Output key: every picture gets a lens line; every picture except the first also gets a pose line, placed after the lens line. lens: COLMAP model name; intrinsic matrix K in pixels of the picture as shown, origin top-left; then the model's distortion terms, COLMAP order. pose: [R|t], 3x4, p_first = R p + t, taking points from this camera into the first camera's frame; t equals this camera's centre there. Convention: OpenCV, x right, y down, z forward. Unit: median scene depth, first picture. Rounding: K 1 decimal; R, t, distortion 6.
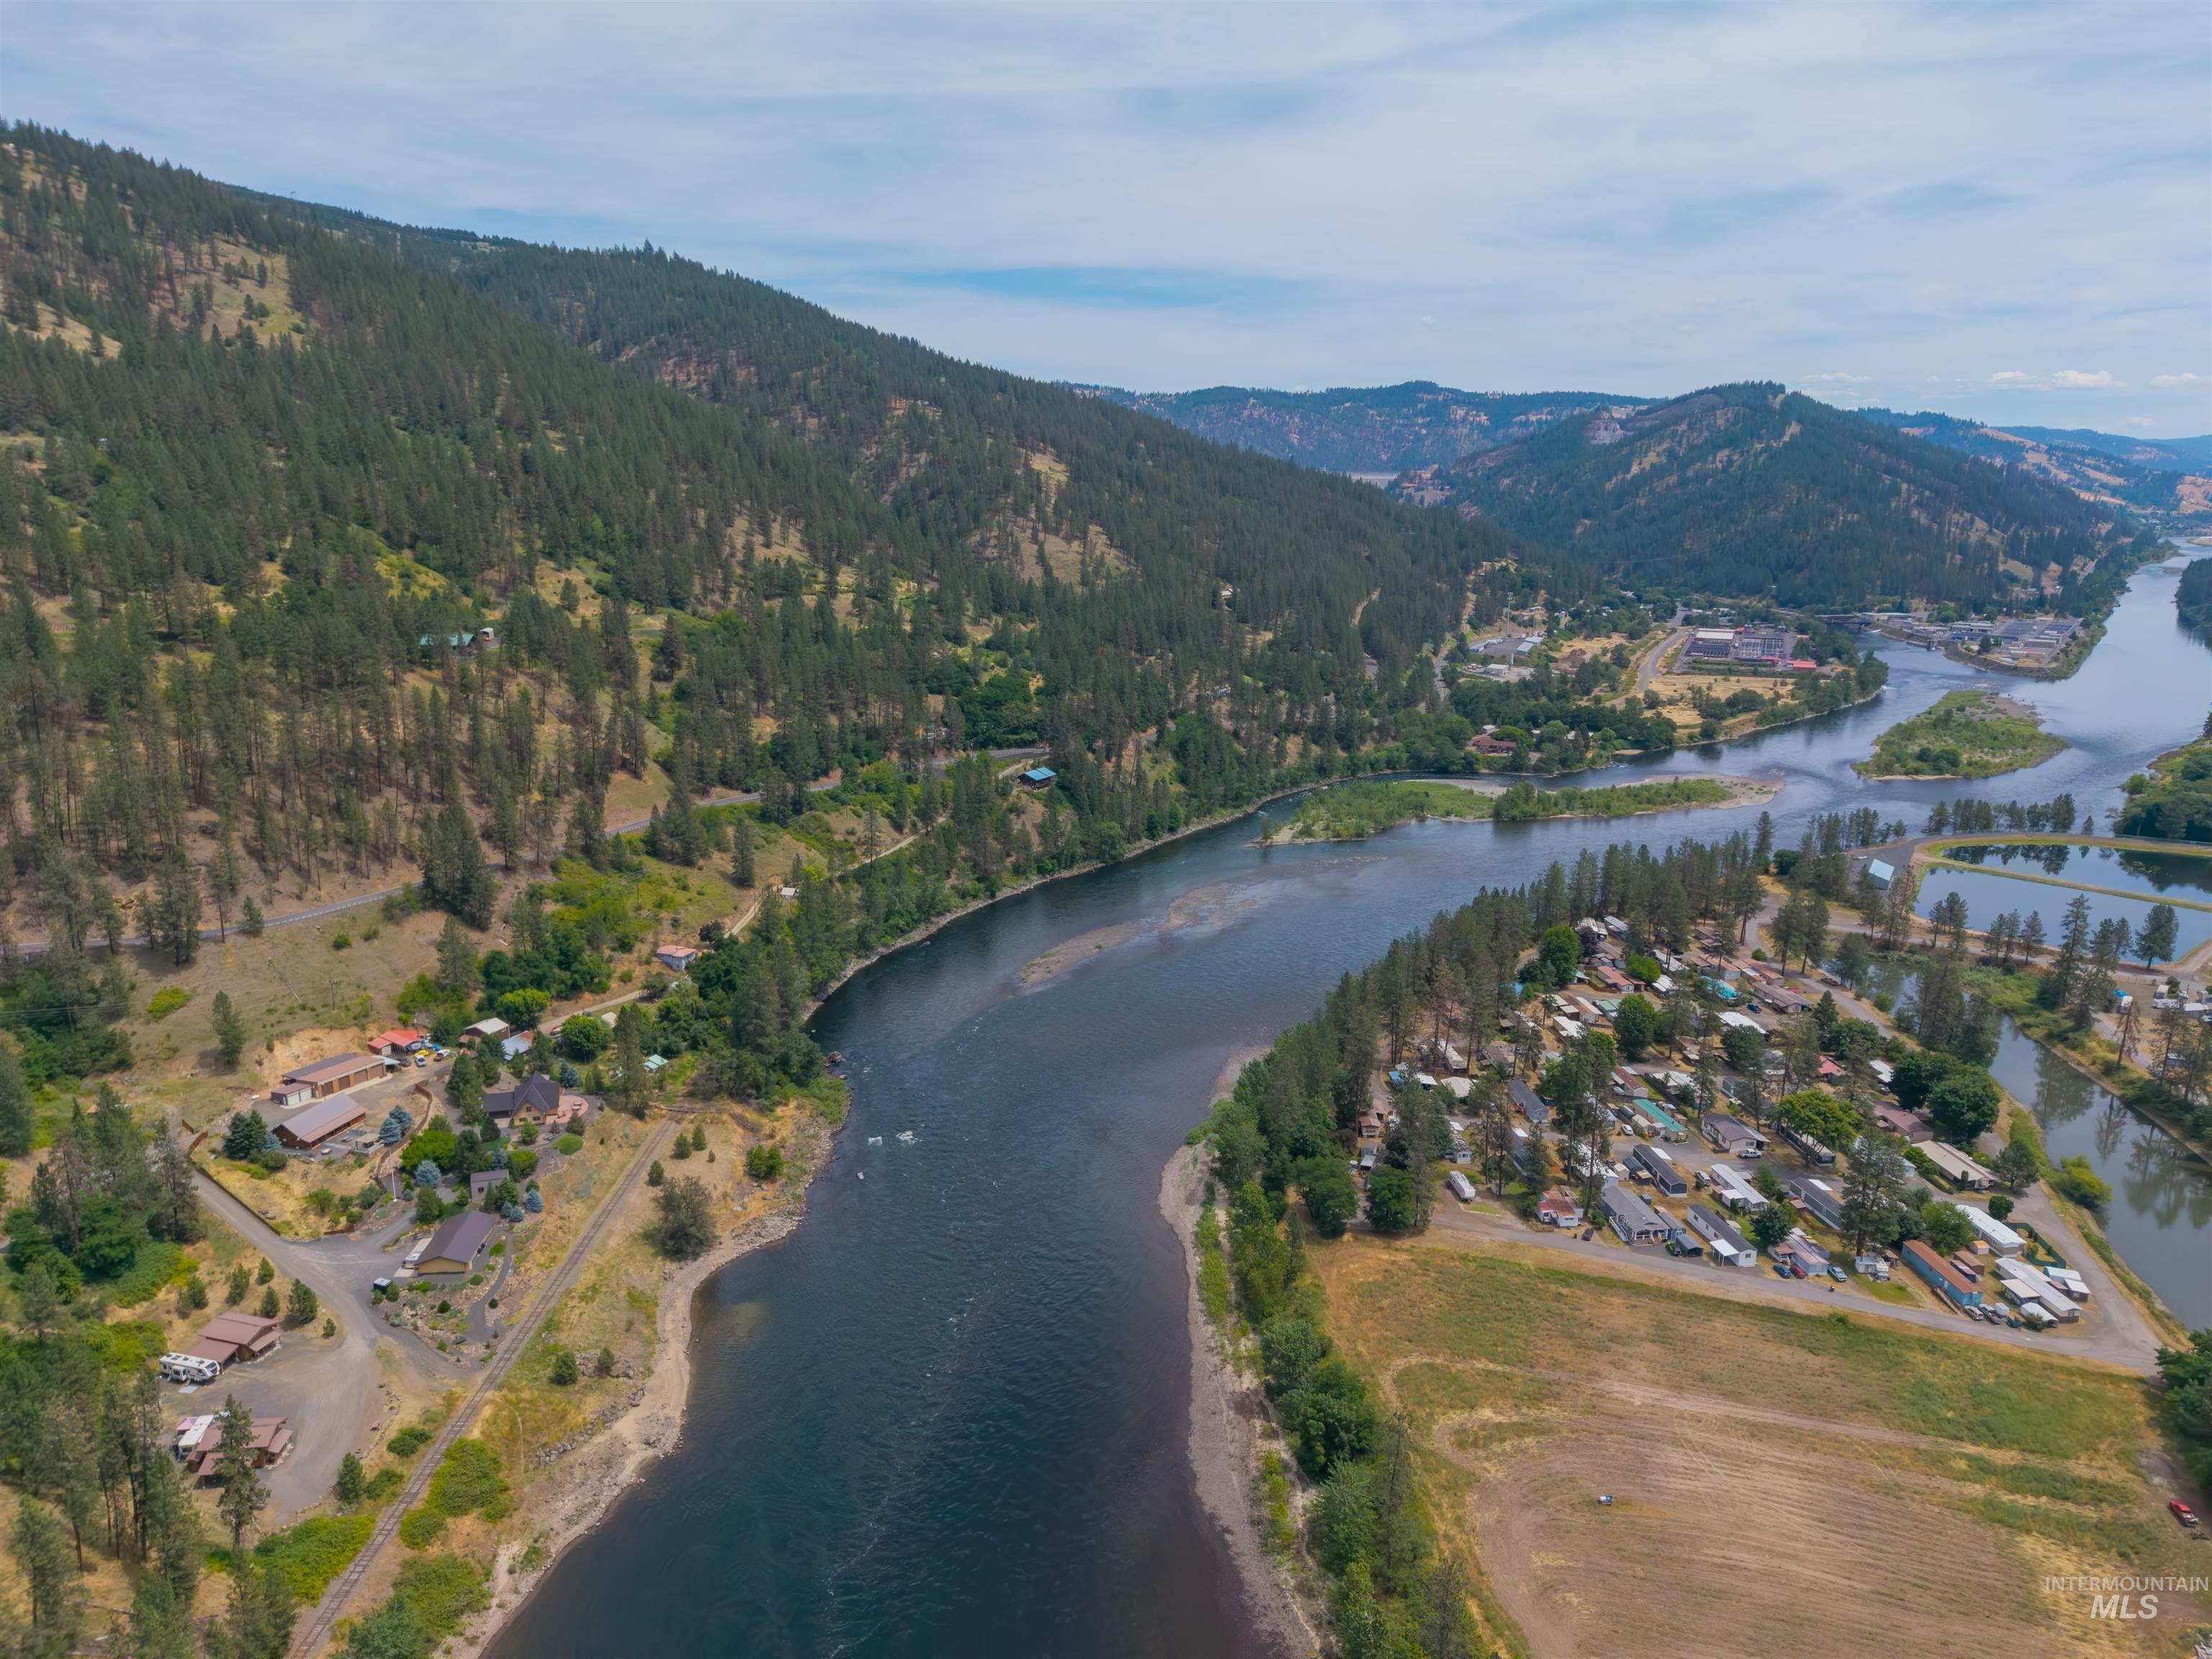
lens RADIAL K [[1465.1, 0, 1106.0], [0, 1465.1, 829.5], [0, 0, 1]] dist [0.070586, -0.086009]
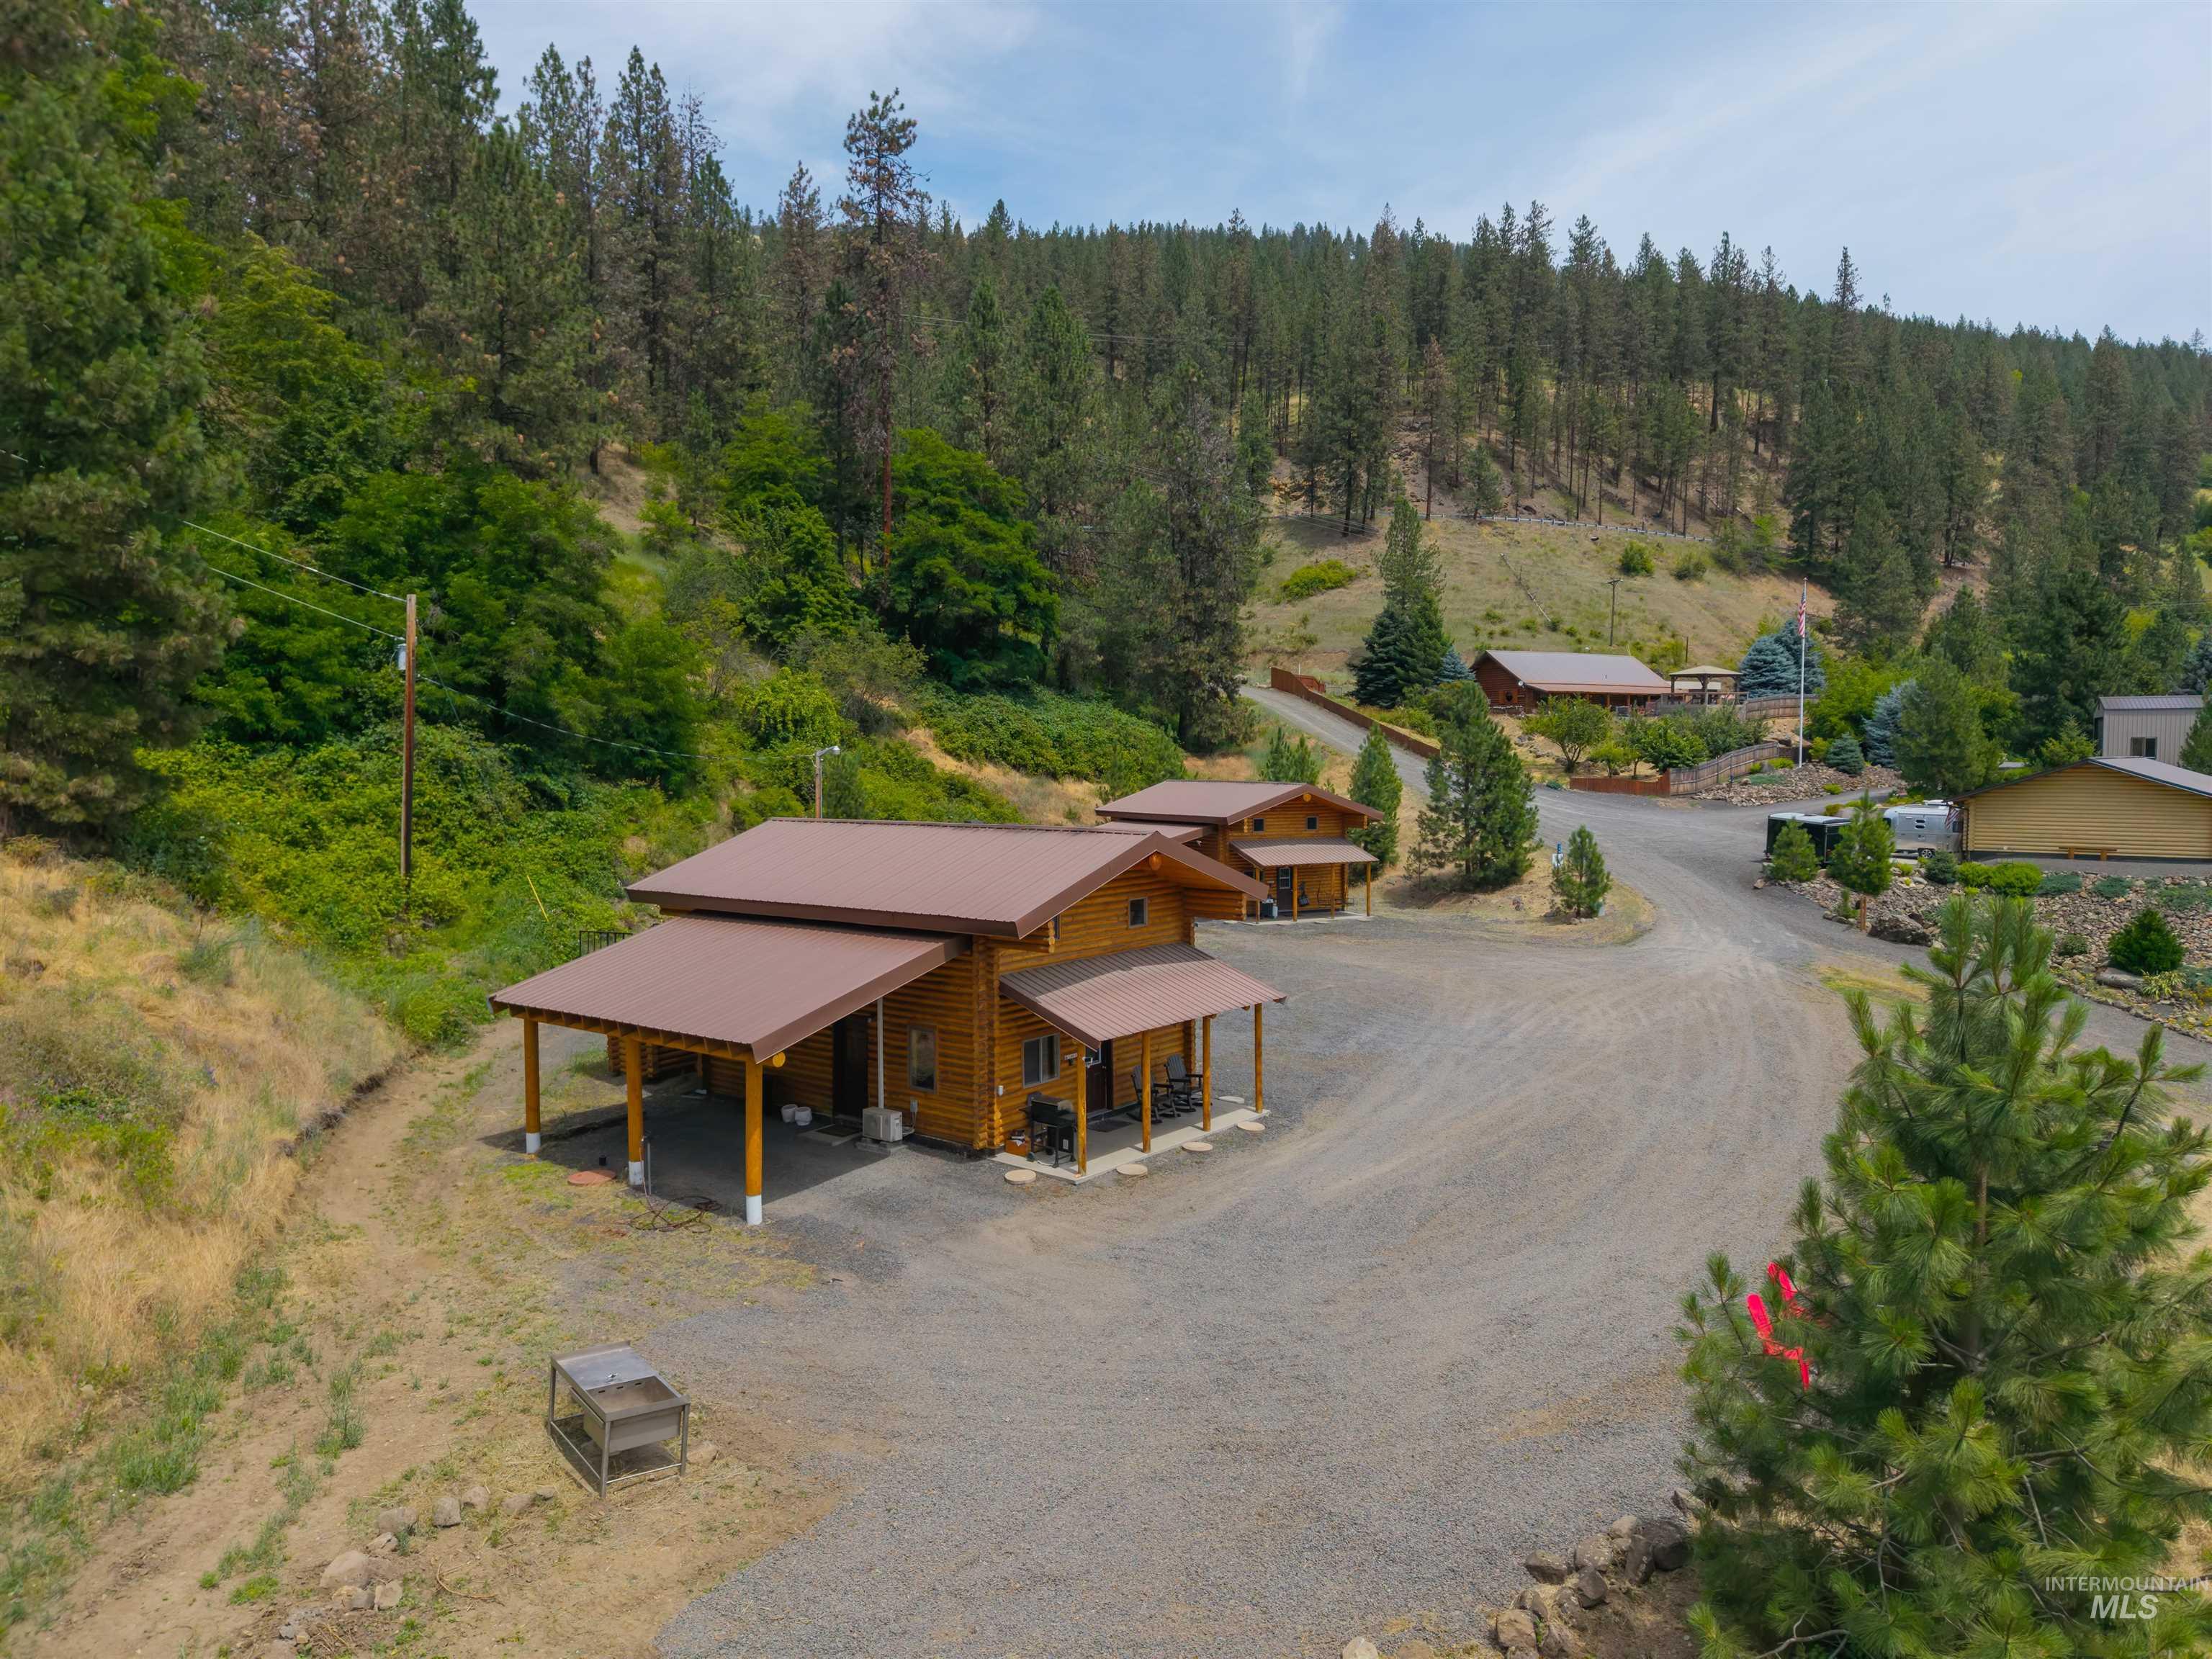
lens RADIAL K [[1442.1, 0, 1162.9], [0, 1442.1, 823.8], [0, 0, 1]] dist [0.047991, 0.000019]
pose [[0.726755, 0.022933, -0.686514, -0.317431], [-0.150148, 0.980577, -0.126193, 0.262480], [0.670286, 0.194790, 0.716082, 0.607649]]
